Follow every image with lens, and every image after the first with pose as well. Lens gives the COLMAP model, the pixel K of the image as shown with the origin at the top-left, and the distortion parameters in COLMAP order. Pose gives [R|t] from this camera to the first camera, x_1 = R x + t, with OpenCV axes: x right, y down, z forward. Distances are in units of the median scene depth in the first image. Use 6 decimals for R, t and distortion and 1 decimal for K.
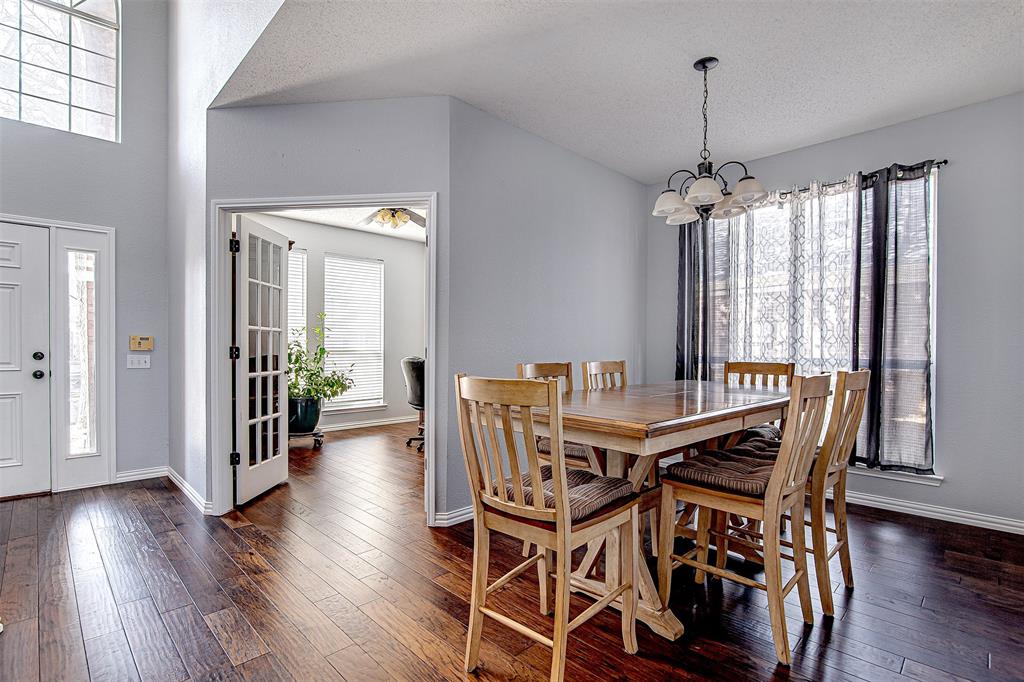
lens RADIAL K [[502.5, 0, 511.7], [0, 502.5, 356.3], [0, 0, 1]] dist [-0.096579, 0.000129]
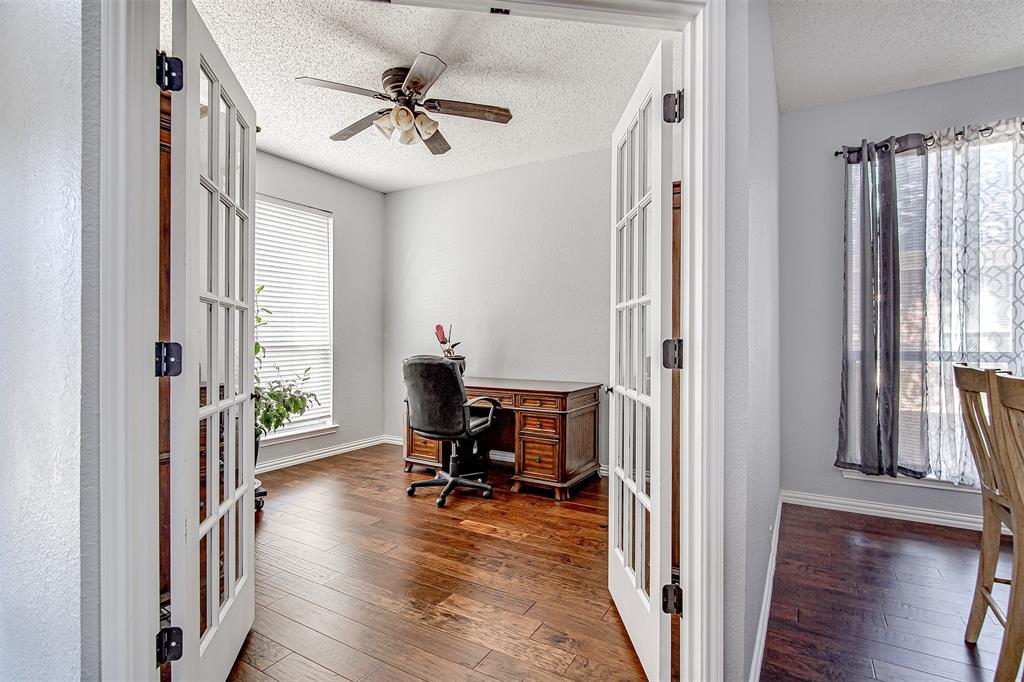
lens RADIAL K [[512.5, 0, 505.6], [0, 512.5, 340.9], [0, 0, 1]] dist [-0.011269, 0.000570]
pose [[0.968585, -0.001465, 0.248678, -0.251078], [0.005154, 0.999886, -0.014184, -0.008682], [-0.248629, 0.015020, 0.968482, 0.335782]]
